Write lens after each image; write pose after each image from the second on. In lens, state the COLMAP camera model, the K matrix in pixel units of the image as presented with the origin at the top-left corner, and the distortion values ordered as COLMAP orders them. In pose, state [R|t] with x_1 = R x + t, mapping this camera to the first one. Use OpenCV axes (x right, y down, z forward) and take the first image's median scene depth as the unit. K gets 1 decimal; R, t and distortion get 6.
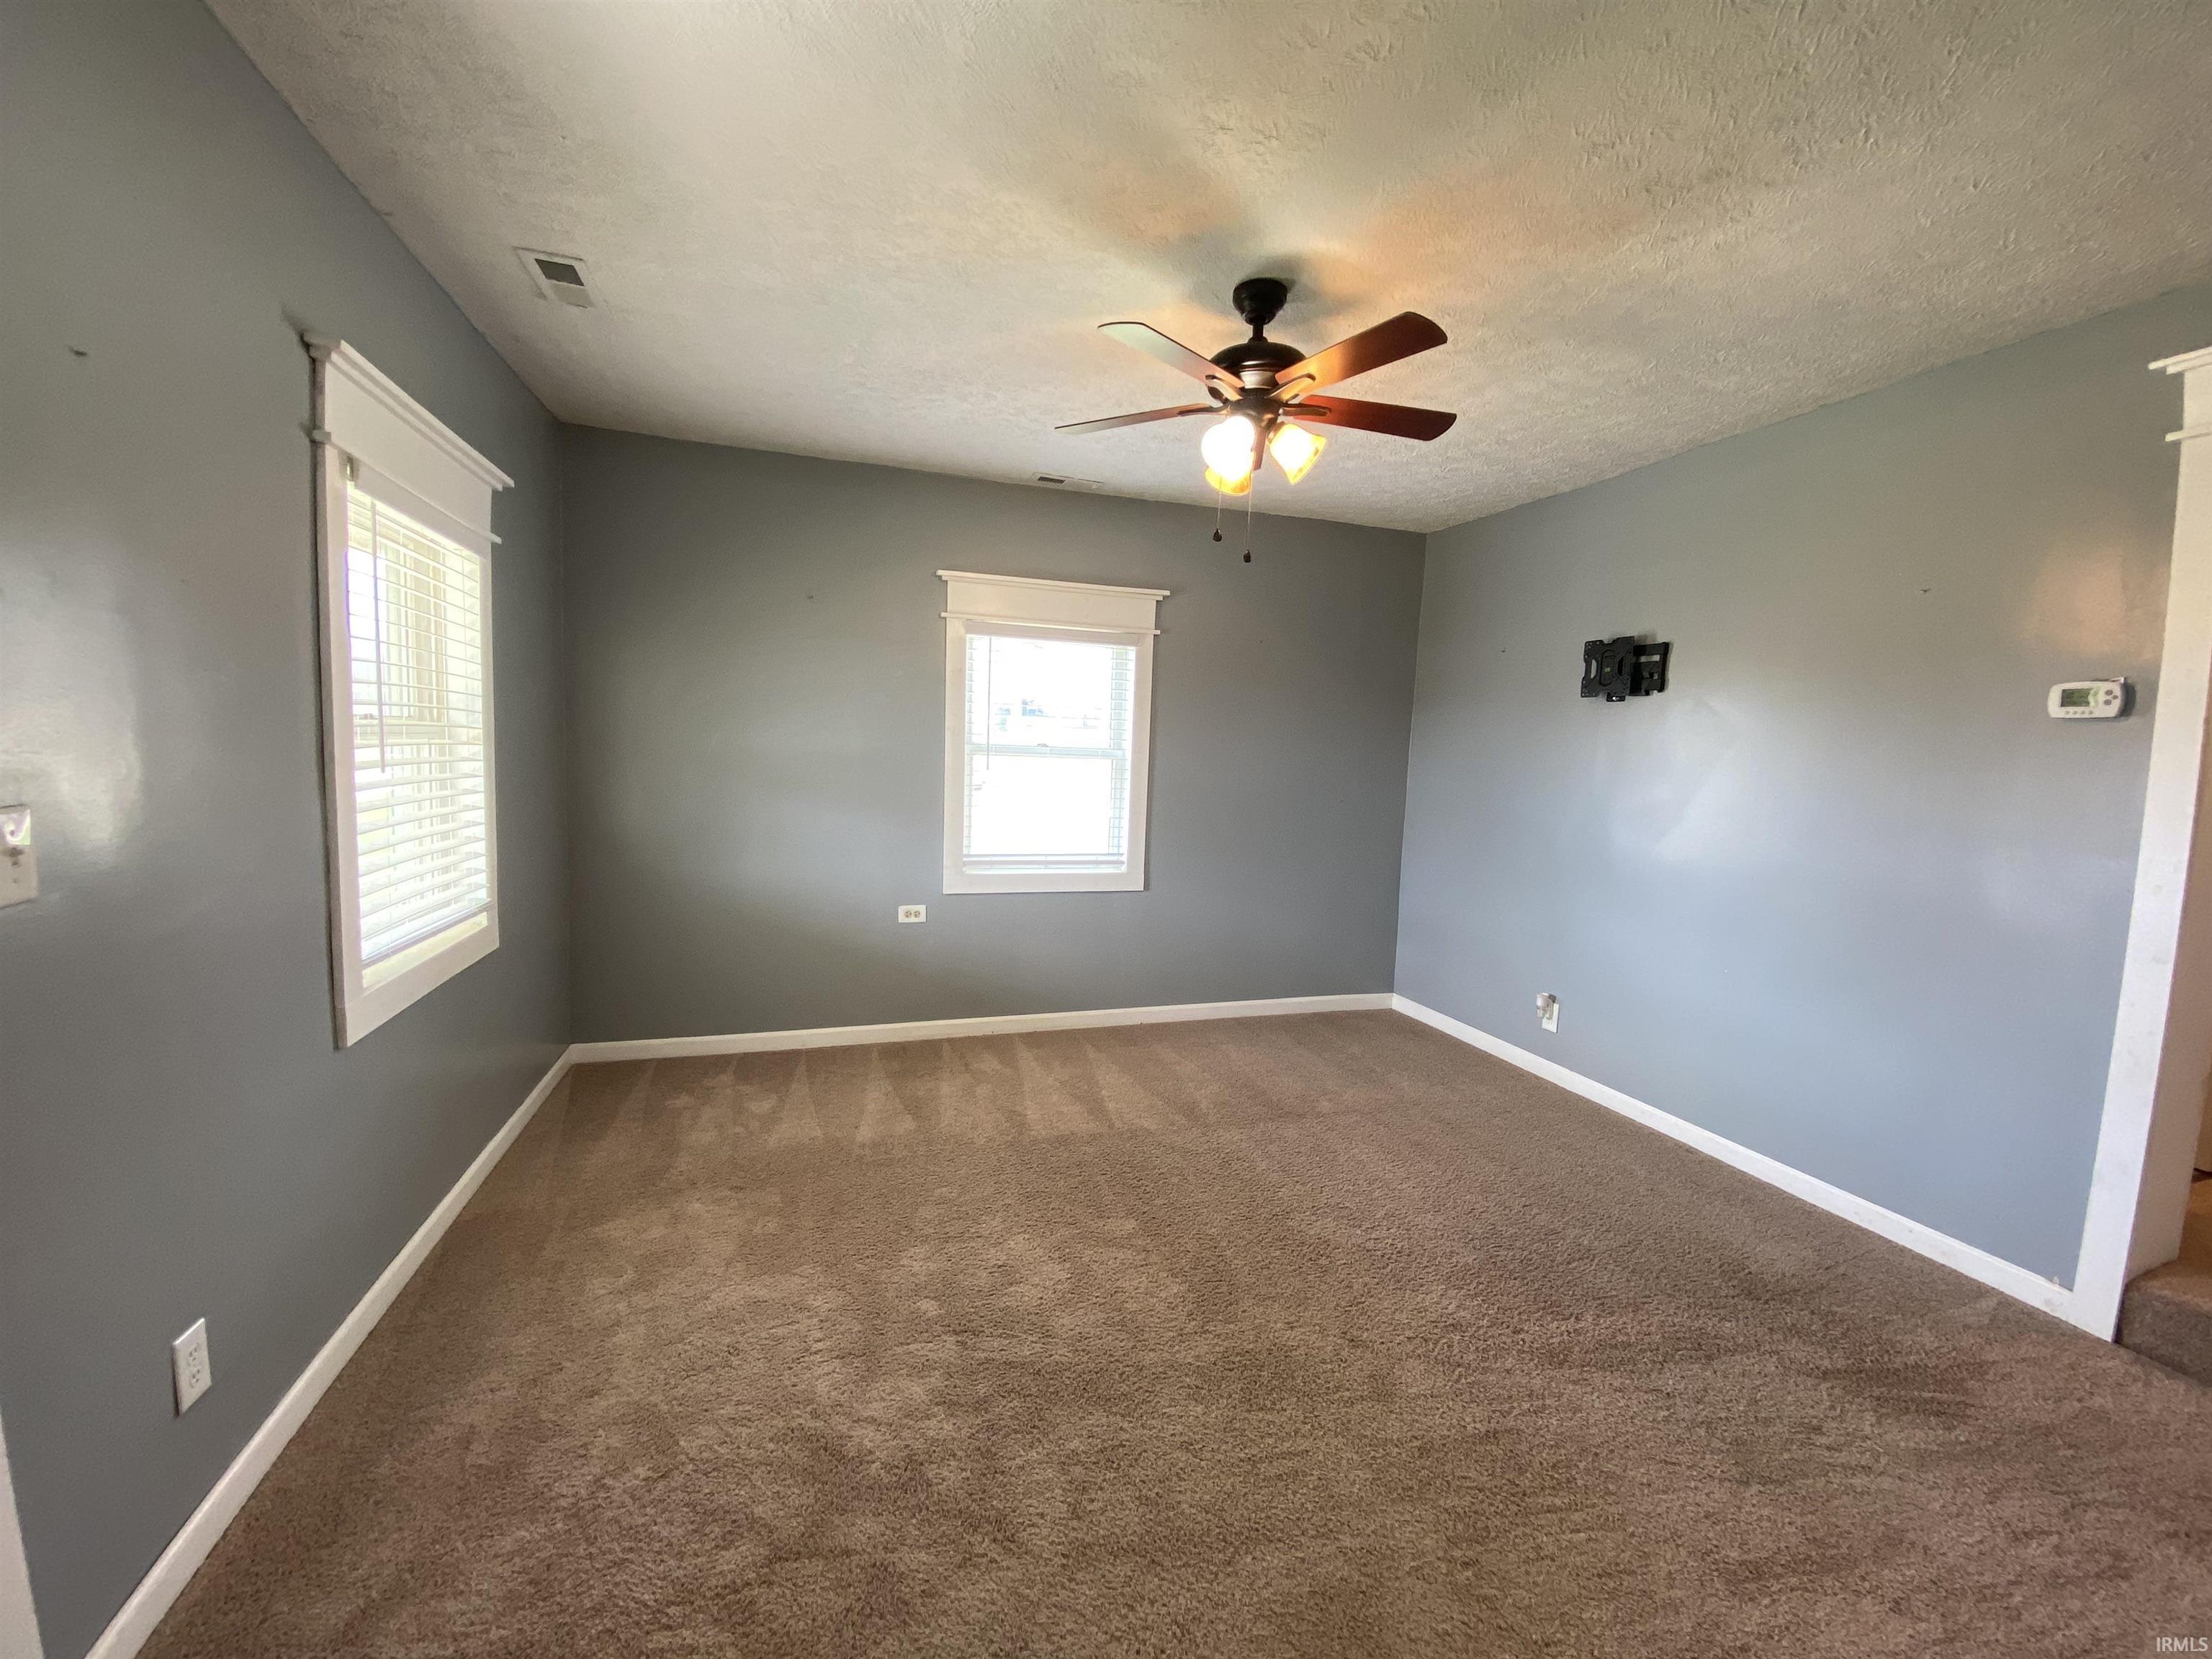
lens RADIAL K [[905.7, 0, 1107.1], [0, 905.7, 813.3], [0, 0, 1]] dist [0.000974, -0.000084]
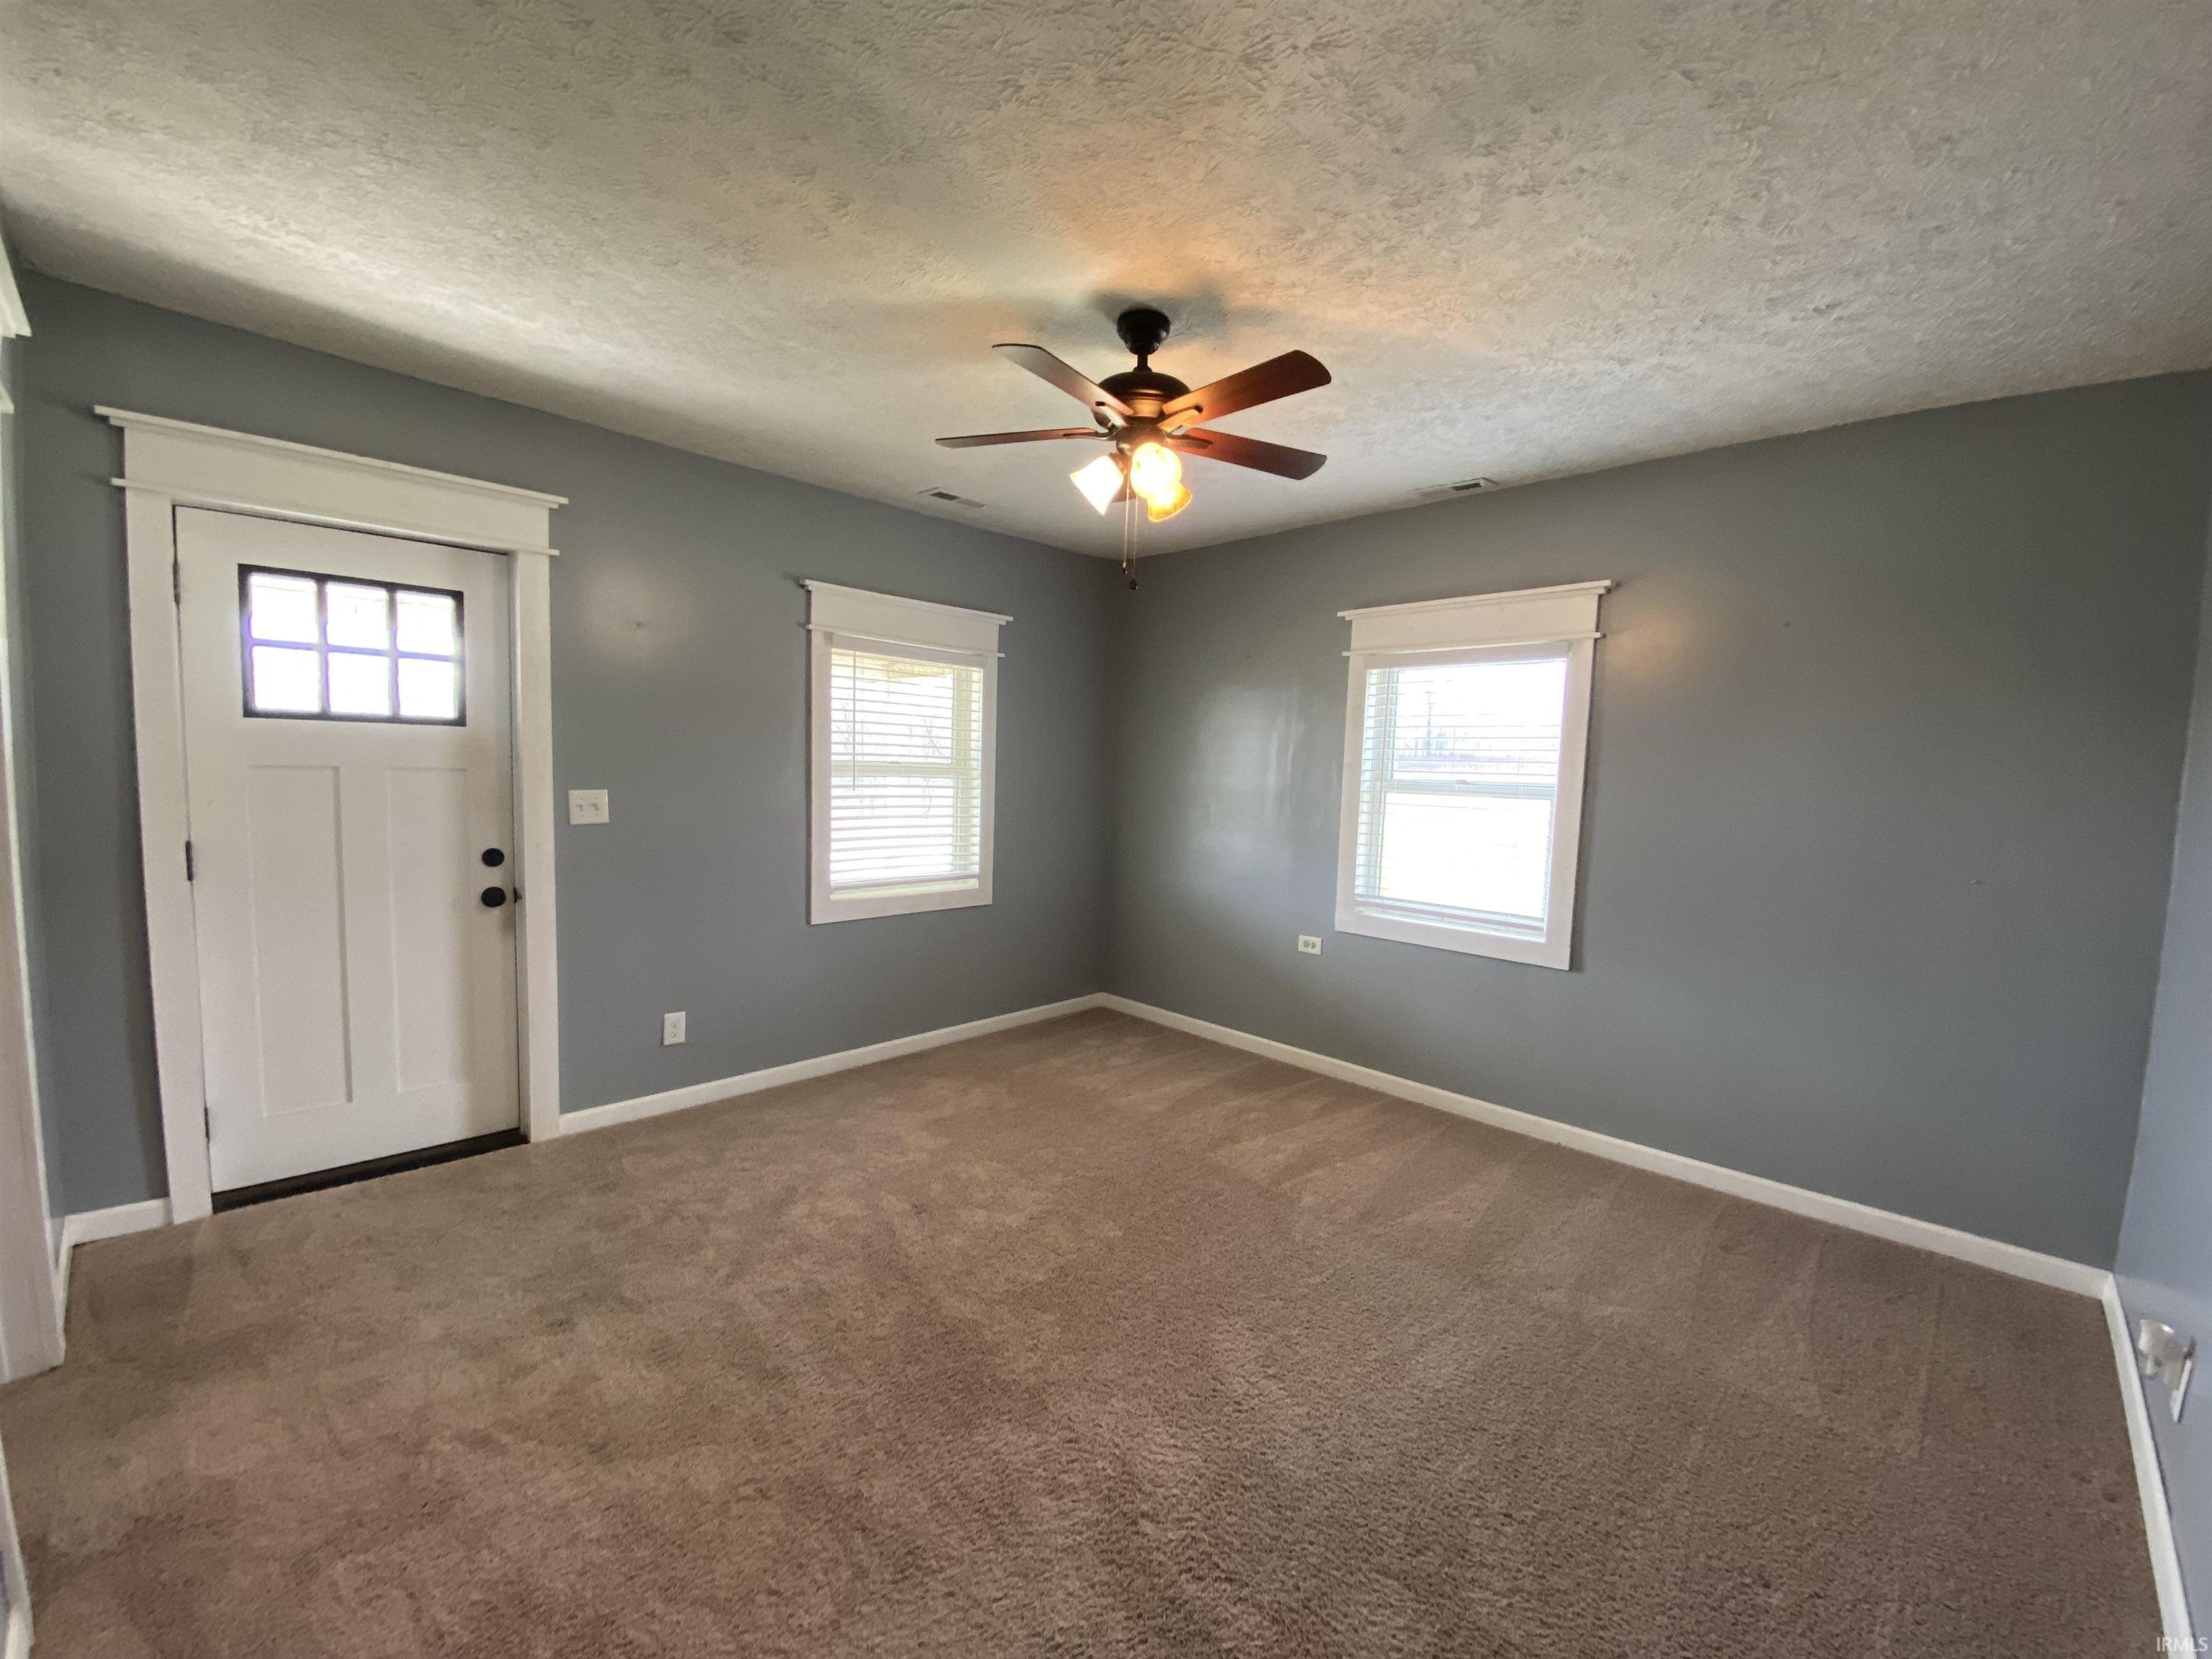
lens RADIAL K [[909.7, 0, 1106.0], [0, 909.7, 829.5], [0, 0, 1]] dist [0.021747, -0.023525]
pose [[0.472999, 0.049621, -0.879665, 0.707199], [-0.095637, 0.995405, 0.004726, -0.001532], [0.875857, 0.081893, 0.475571, 0.365939]]
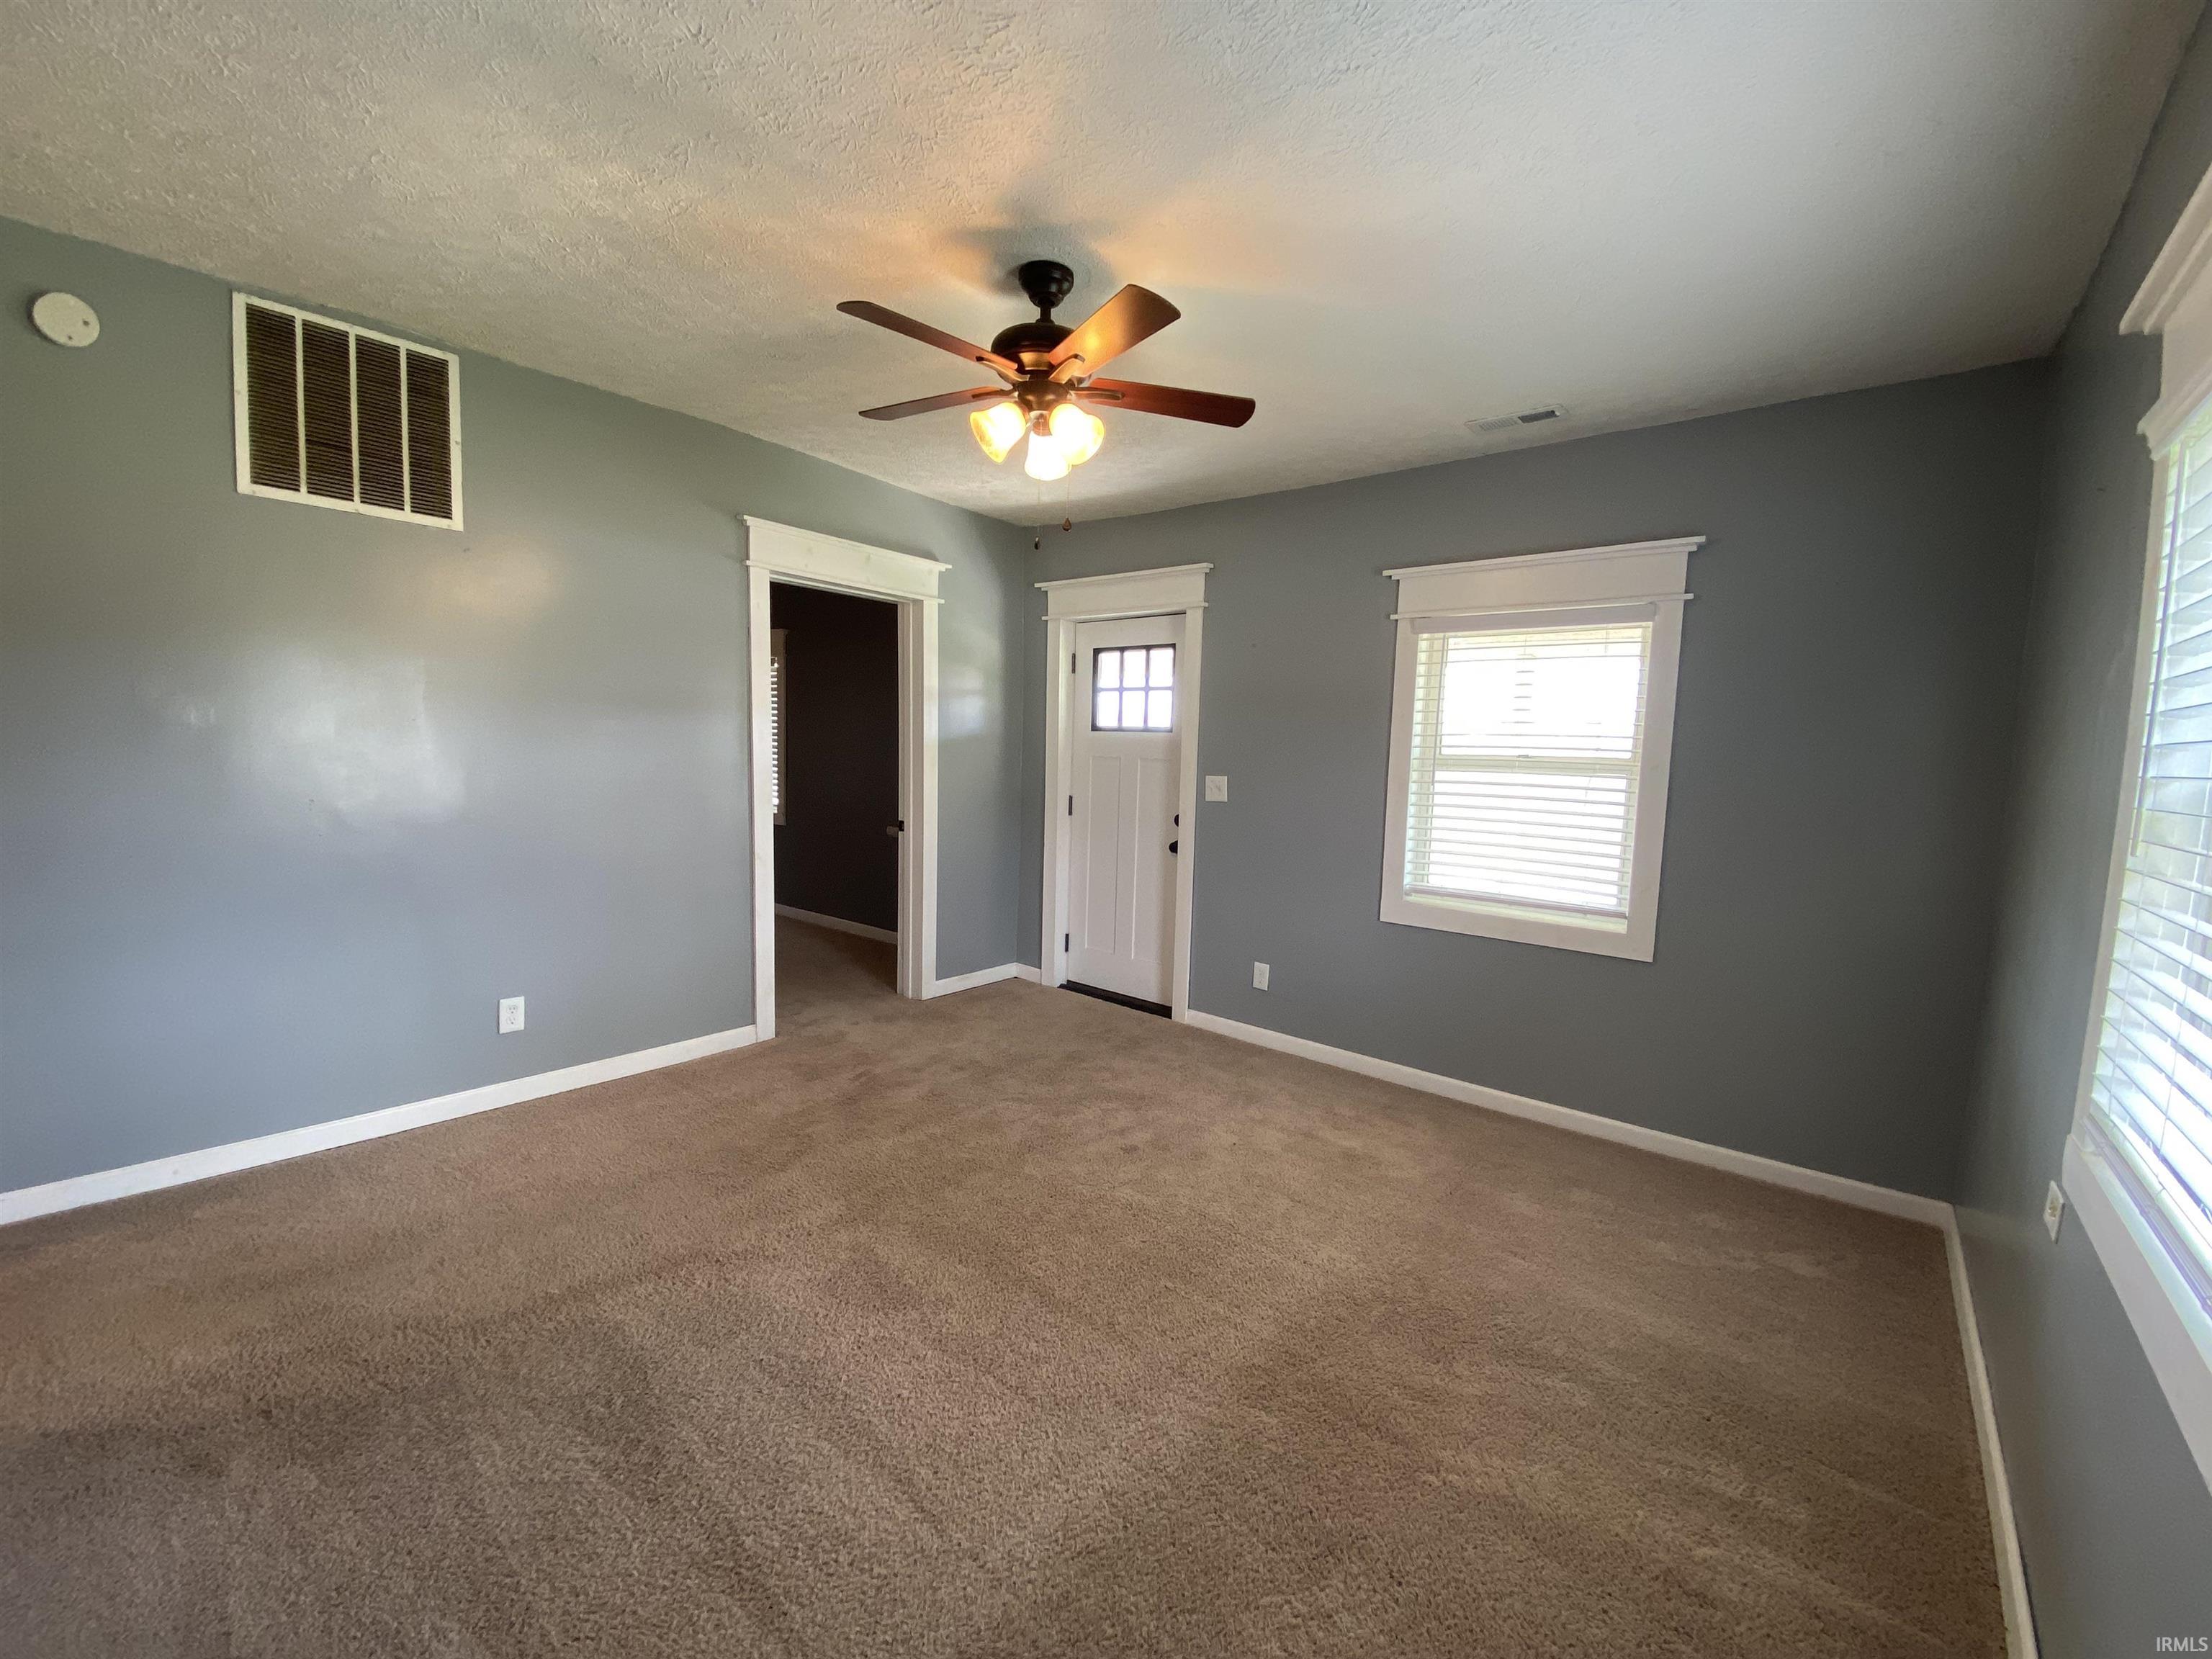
lens RADIAL K [[899.7, 0, 1099.9], [0, 899.7, 840.7], [0, 0, 1]] dist [0.001073, -0.000016]
pose [[-0.848361, 0.000842, -0.529418, 0.410413], [-0.099459, 0.981940, 0.160940, -0.084751], [0.519992, 0.189190, -0.832956, 1.334635]]
